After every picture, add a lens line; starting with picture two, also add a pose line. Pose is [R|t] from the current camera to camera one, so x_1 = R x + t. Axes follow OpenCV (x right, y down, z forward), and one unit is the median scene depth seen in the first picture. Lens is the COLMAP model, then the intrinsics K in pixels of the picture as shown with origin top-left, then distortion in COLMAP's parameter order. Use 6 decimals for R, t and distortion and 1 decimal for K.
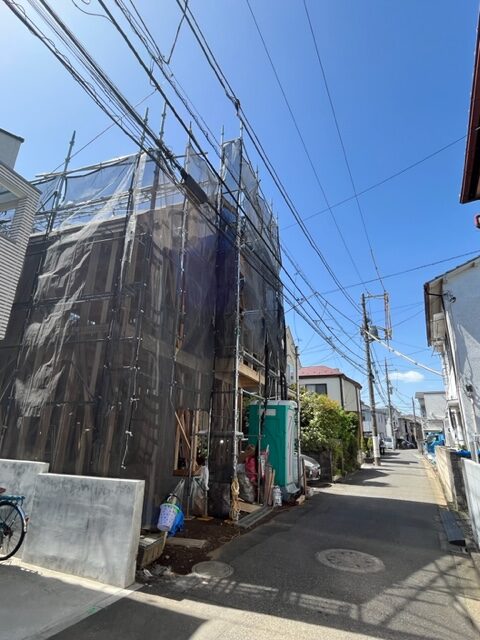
lens RADIAL K [[341.1, 0, 240.2], [0, 341.1, 321.7], [0, 0, 1]] dist [-0.004319, 0.001149]
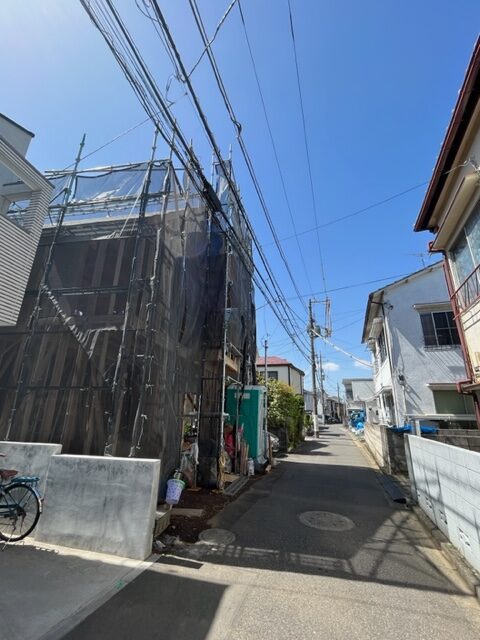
lens RADIAL K [[285.7, 0, 240.0], [0, 285.7, 320.5], [0, 0, 1]] dist [-0.002323, -0.000141]
pose [[0.989410, 0.041420, 0.139112, -0.129540], [-0.042619, 0.999075, 0.005651, 0.002056], [-0.138749, -0.011520, 0.990261, 0.045594]]
